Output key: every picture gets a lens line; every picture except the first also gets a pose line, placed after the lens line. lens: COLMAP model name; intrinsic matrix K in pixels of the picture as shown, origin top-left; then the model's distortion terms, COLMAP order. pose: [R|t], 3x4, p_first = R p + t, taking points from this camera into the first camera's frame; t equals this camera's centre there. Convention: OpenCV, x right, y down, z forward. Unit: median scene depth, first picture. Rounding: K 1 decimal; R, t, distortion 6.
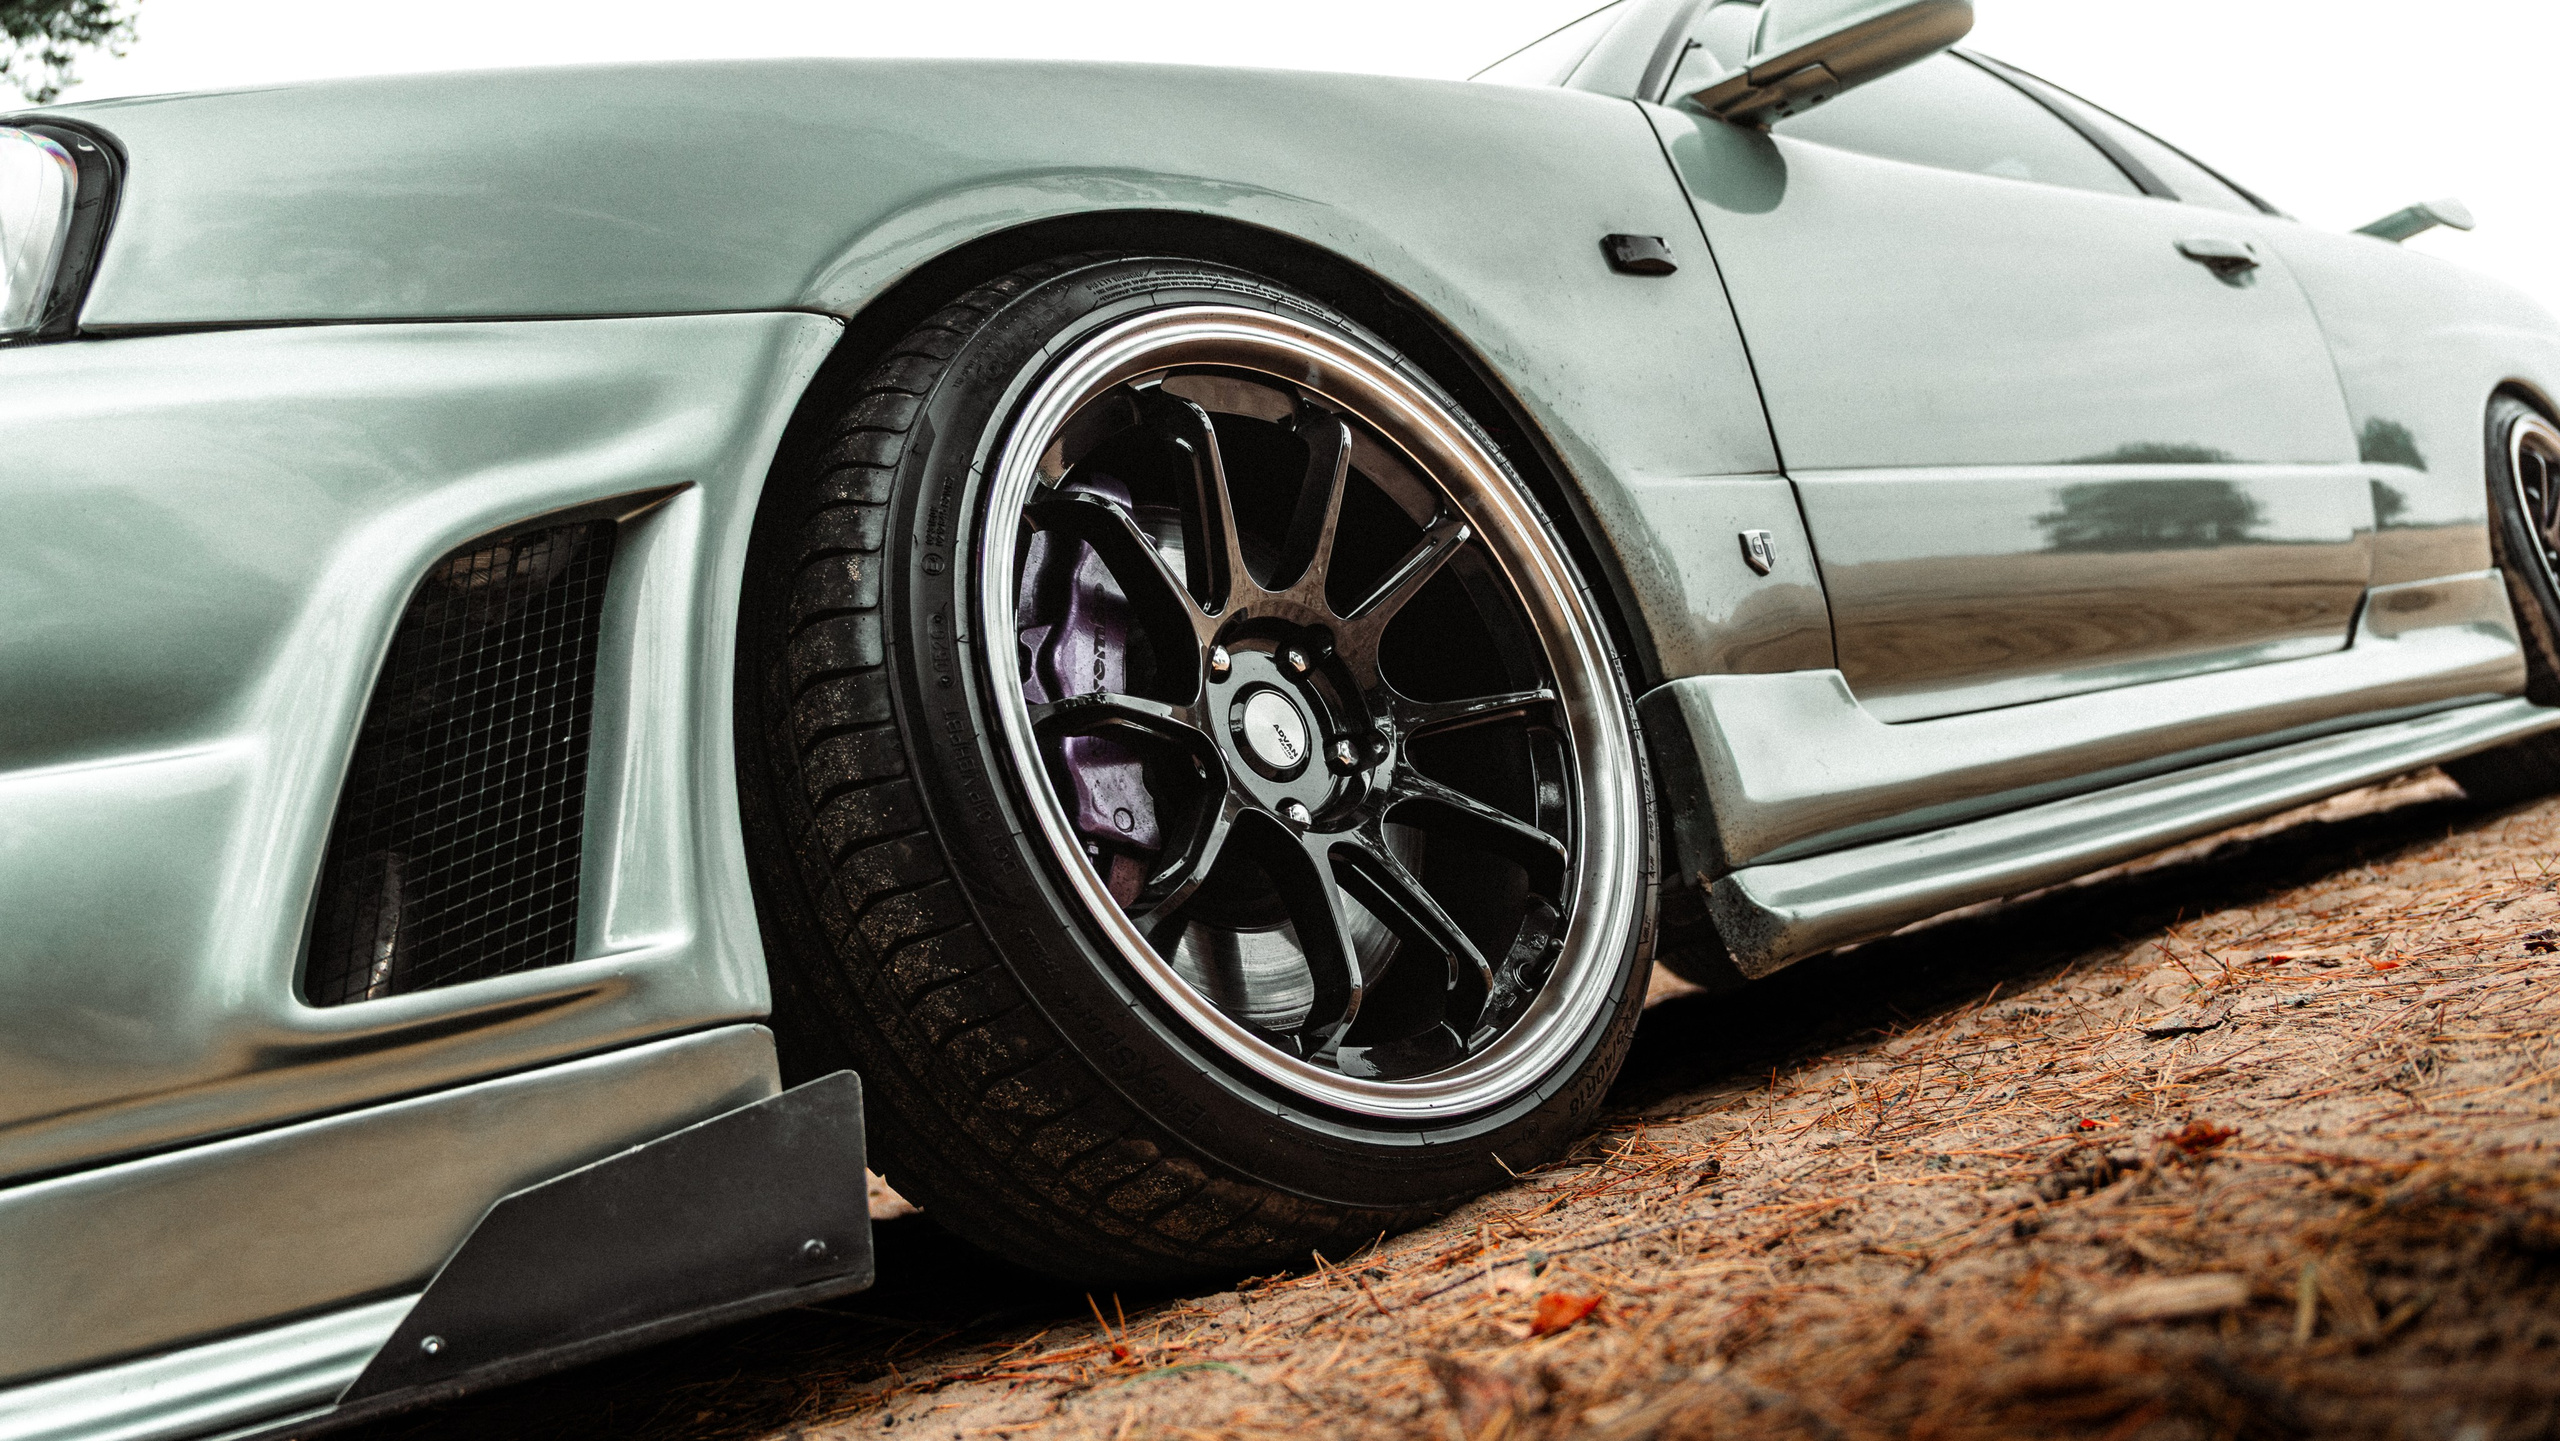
lens RADIAL K [[2055.9, 0, 1280.0], [0, 2055.9, 720.5], [0, 0, 1]] dist [-0.014283, -0.003824]
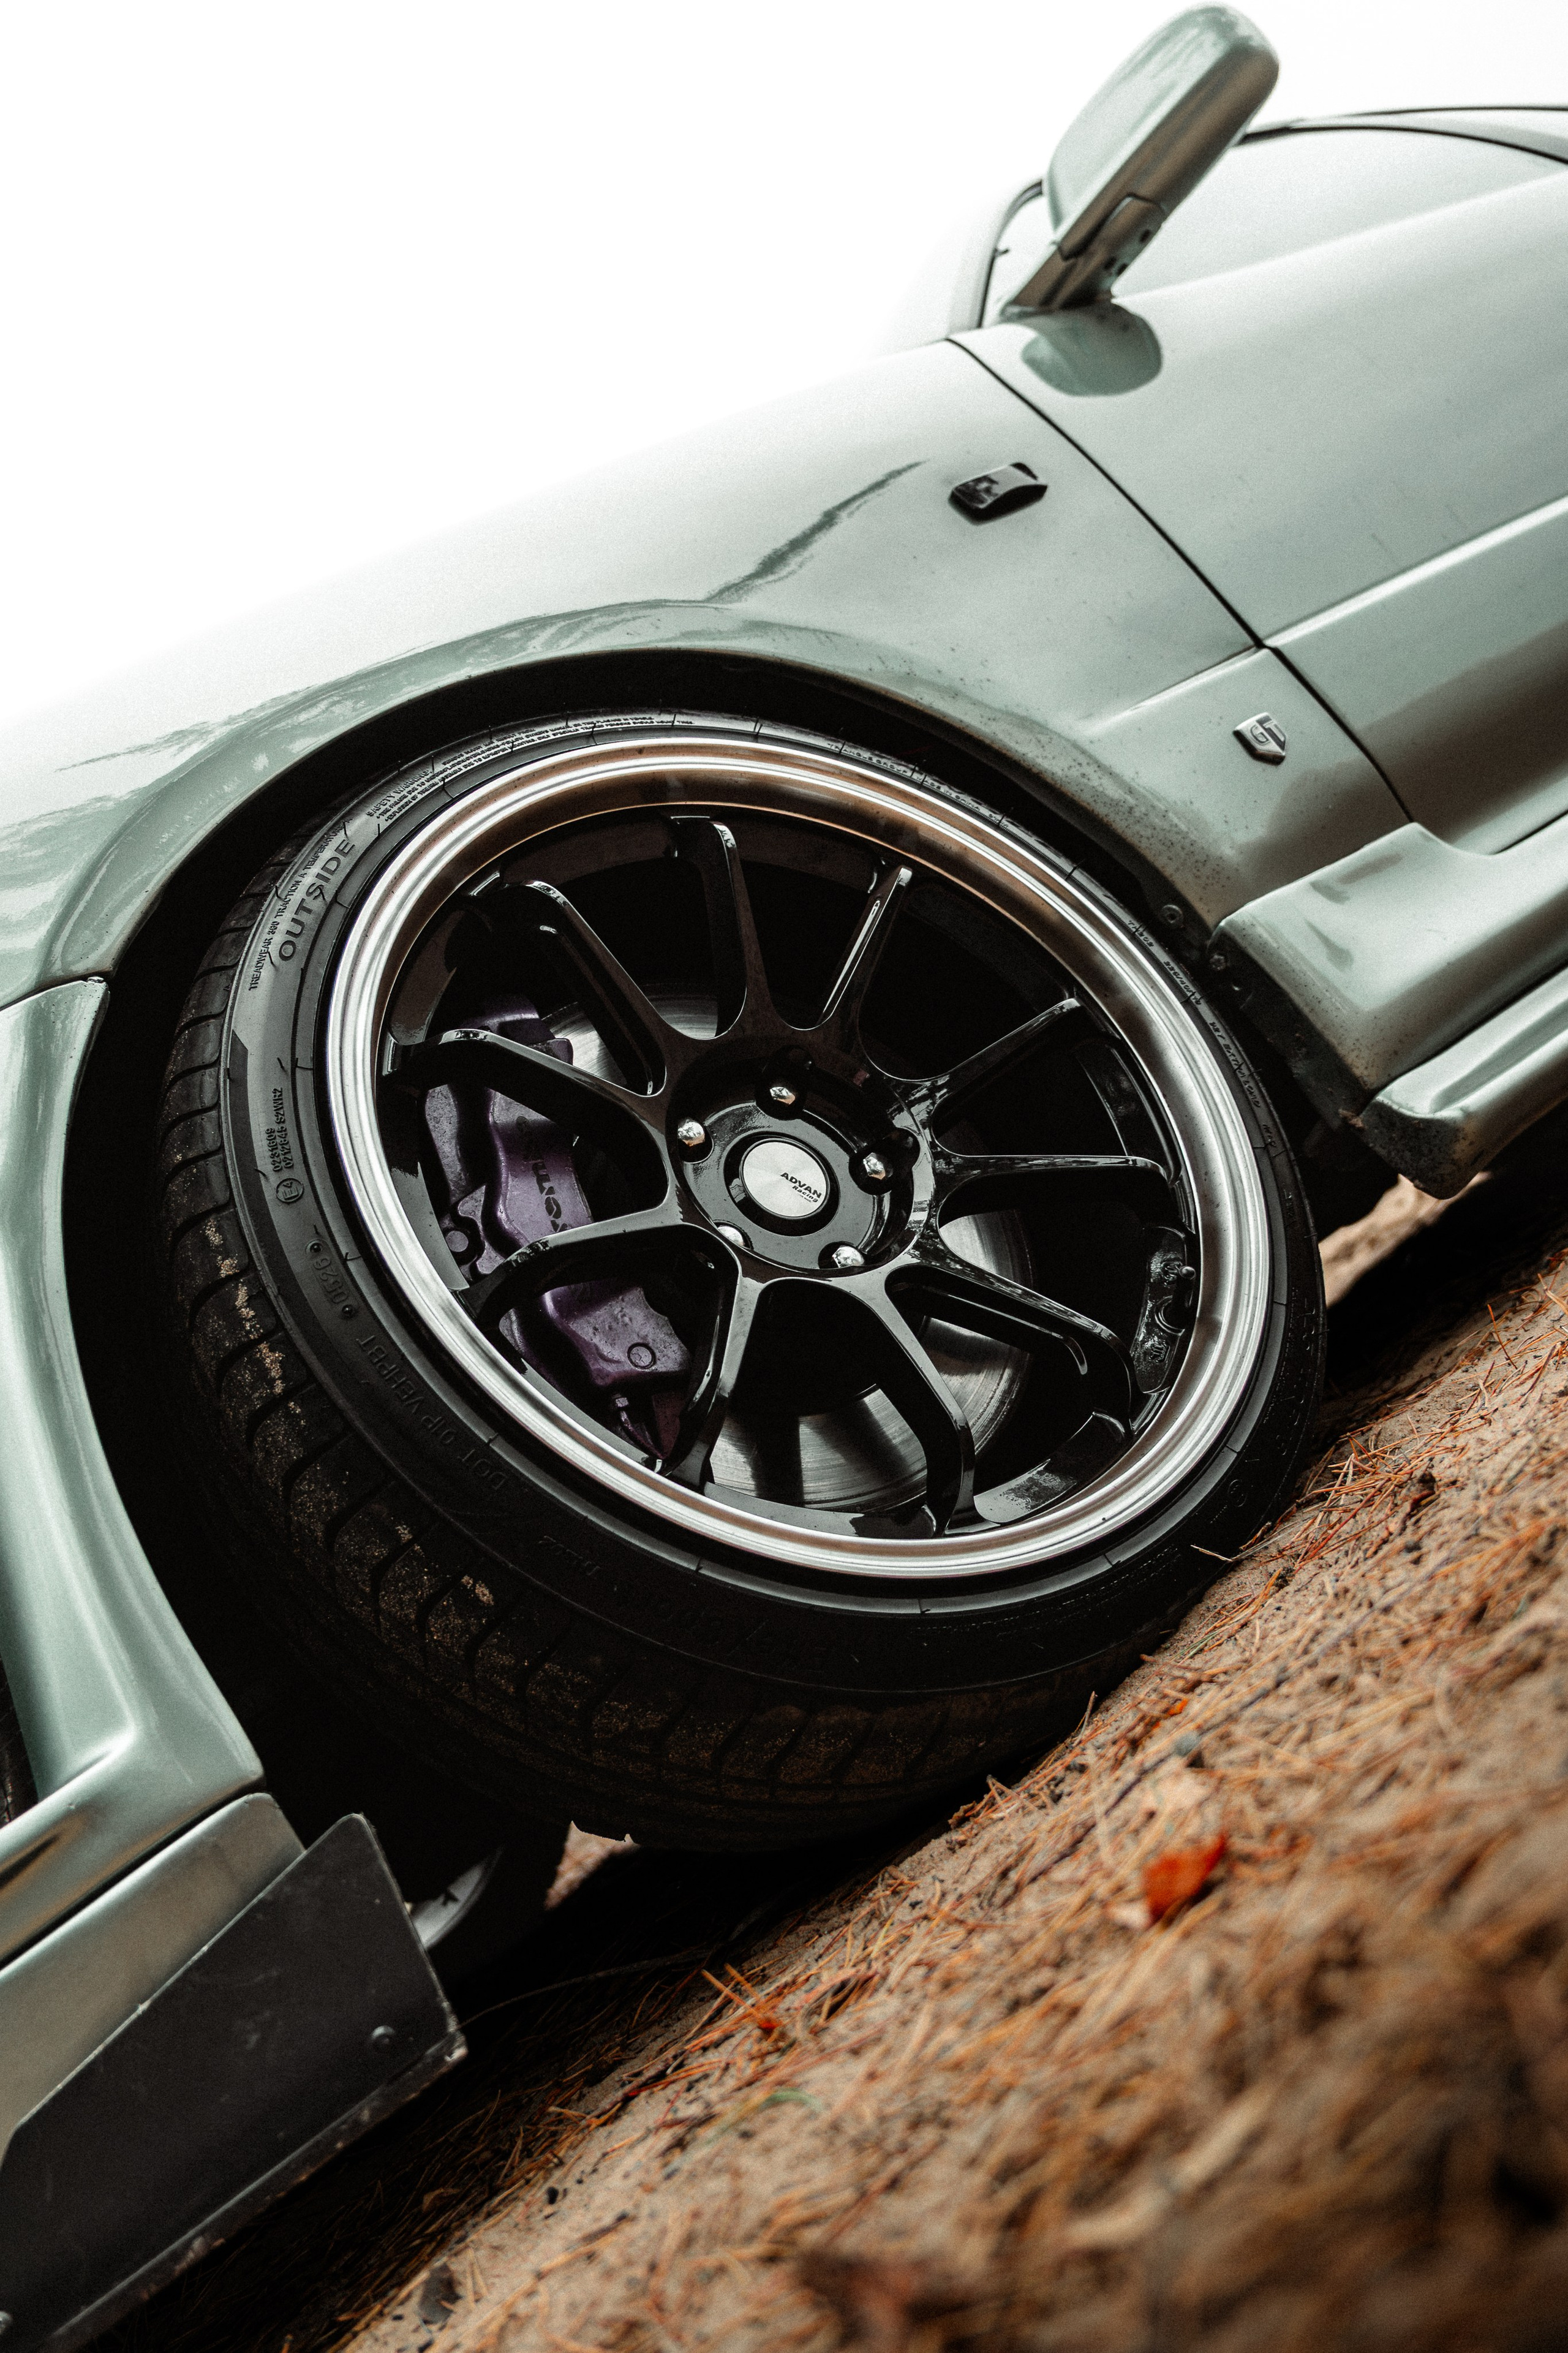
lens RADIAL K [[1895.4, 0, 785.5], [0, 1895.4, 1210.0], [0, 0, 1]] dist [0.004557, 0.004224]
pose [[0.898774, -0.406707, -0.163690, 0.127053], [0.413743, 0.910340, 0.009898, 0.008675], [0.144988, -0.076622, 0.986462, 0.205601]]
